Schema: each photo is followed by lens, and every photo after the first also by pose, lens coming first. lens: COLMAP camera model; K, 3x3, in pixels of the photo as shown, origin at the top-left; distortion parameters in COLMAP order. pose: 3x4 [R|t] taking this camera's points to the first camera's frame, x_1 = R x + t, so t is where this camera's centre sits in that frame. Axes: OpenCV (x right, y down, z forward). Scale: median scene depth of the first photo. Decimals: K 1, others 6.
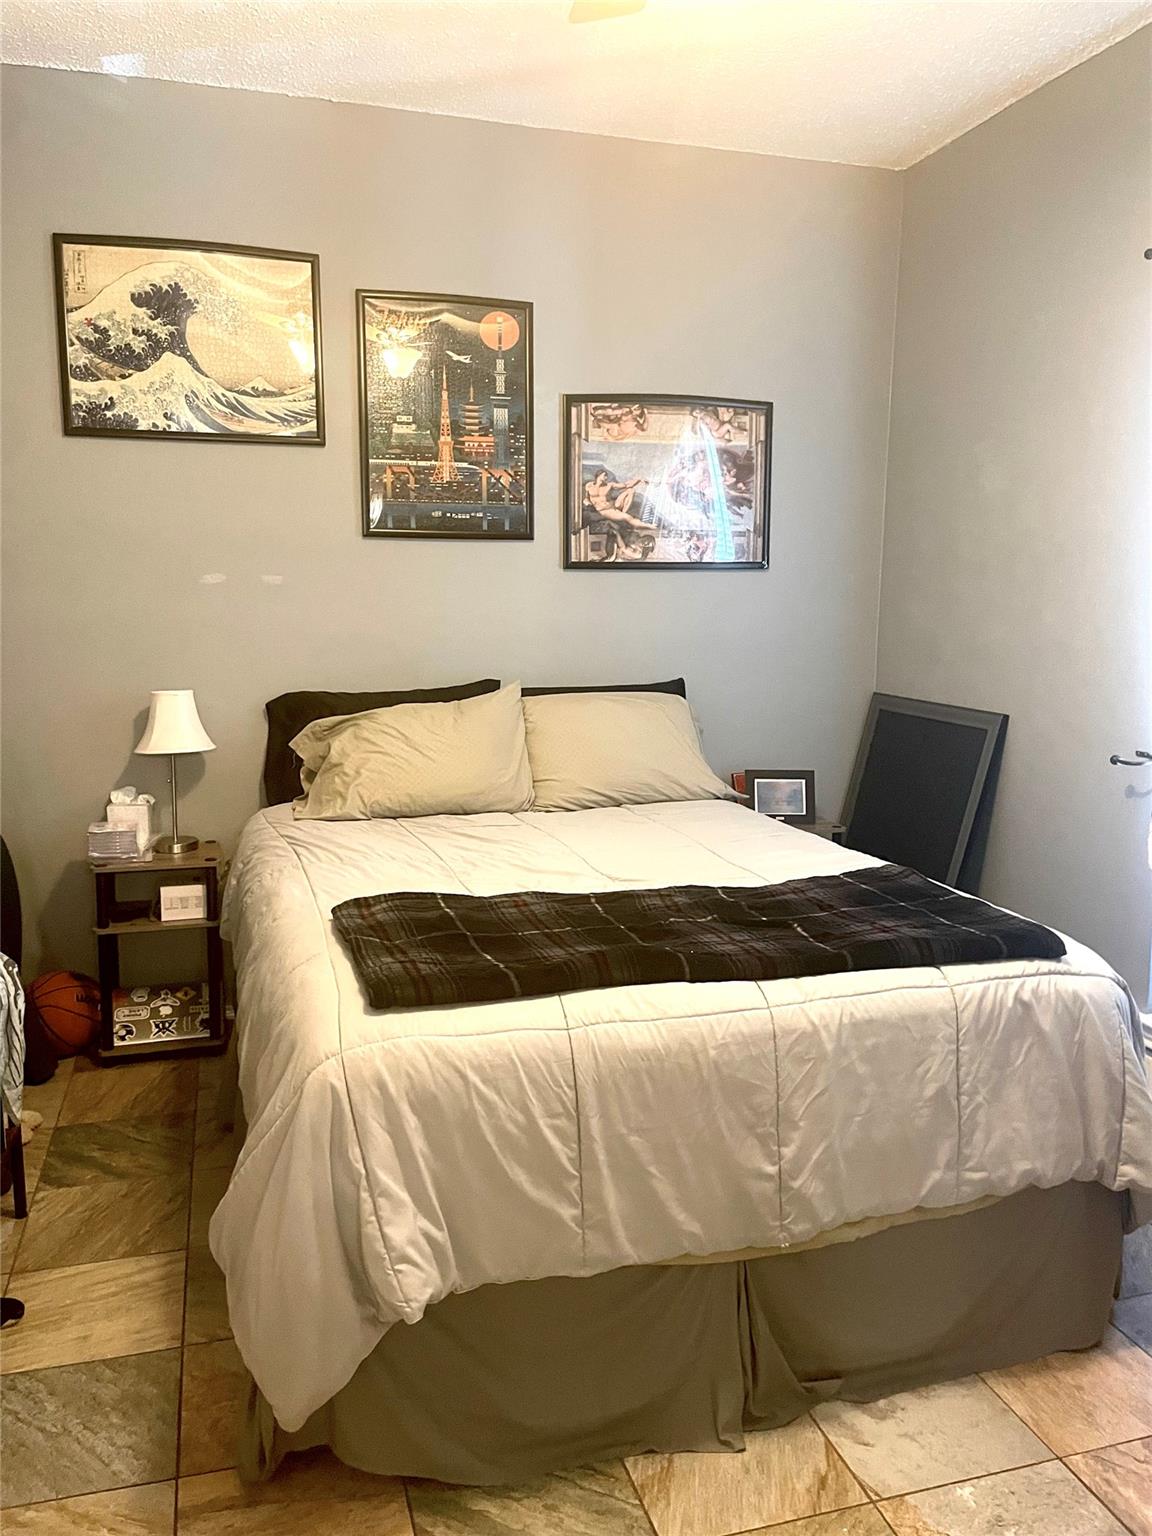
lens RADIAL K [[1160.8, 0, 568.1], [0, 1160.8, 749.5], [0, 0, 1]] dist [0.093613, -0.129737]
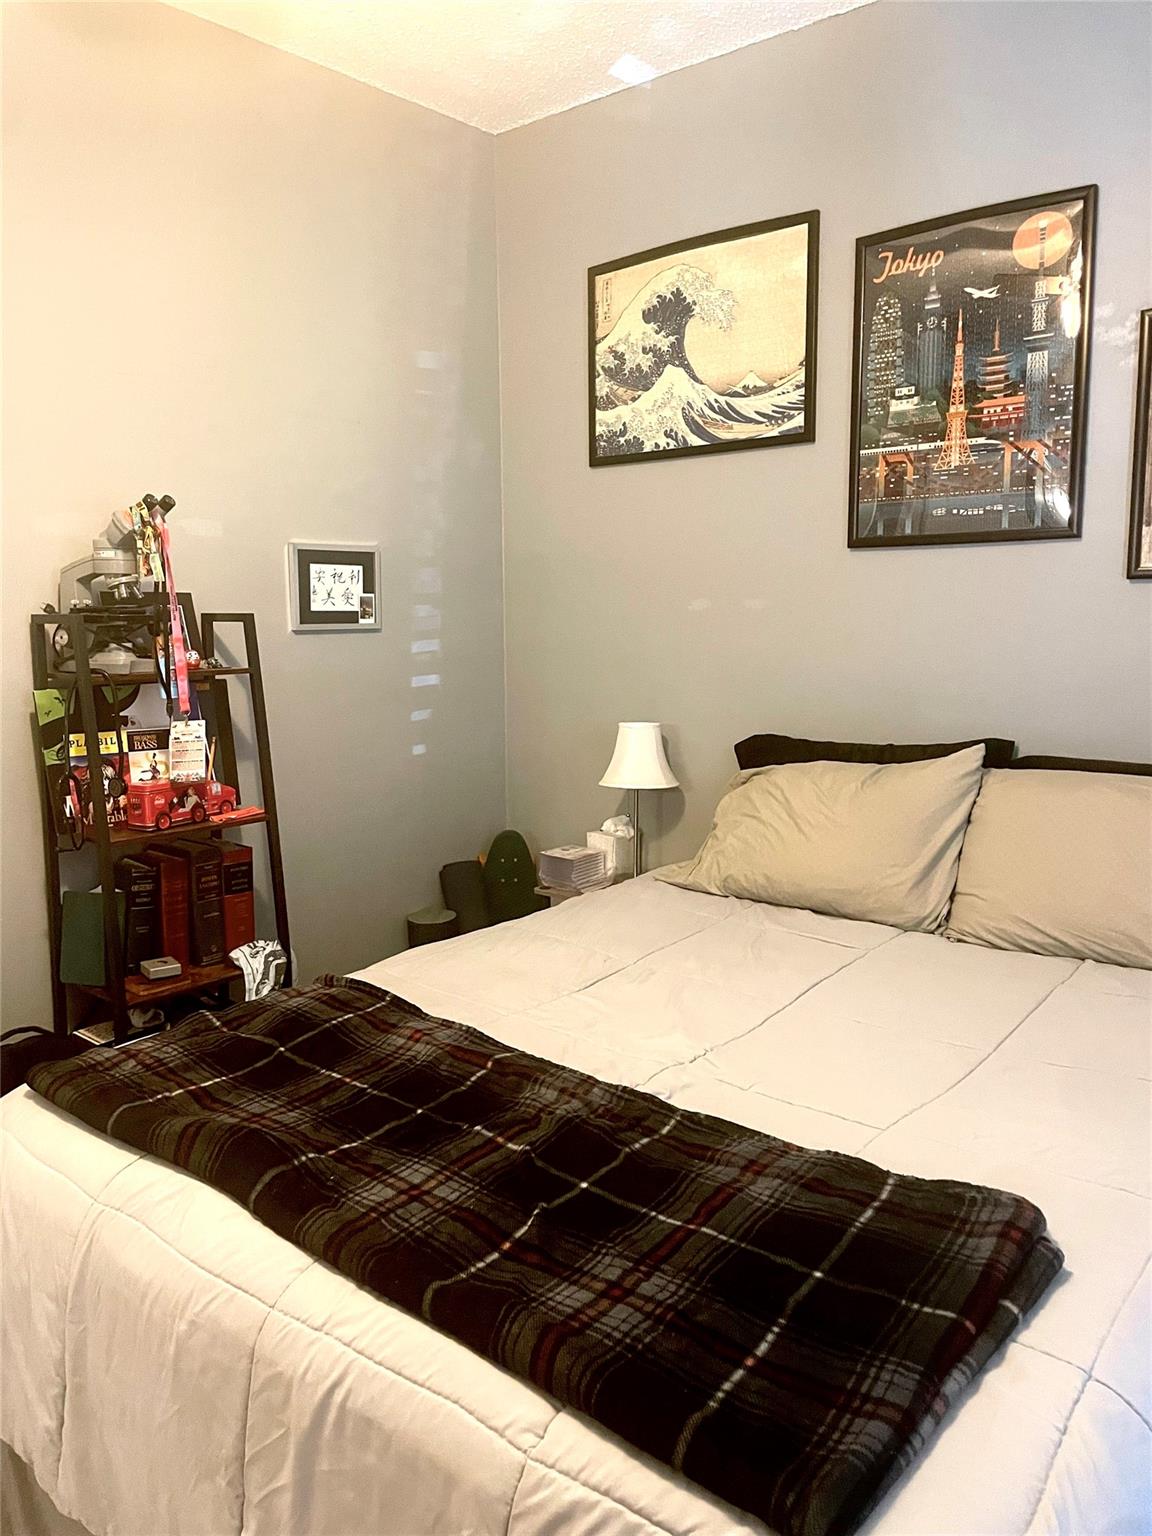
lens RADIAL K [[1160.8, 0, 568.1], [0, 1160.8, 749.5], [0, 0, 1]] dist [0.093613, -0.129737]
pose [[0.557953, 0.093926, -0.824540, 0.408657], [-0.103609, 0.993685, 0.043083, -0.063161], [0.823380, 0.061392, 0.564161, 0.417696]]
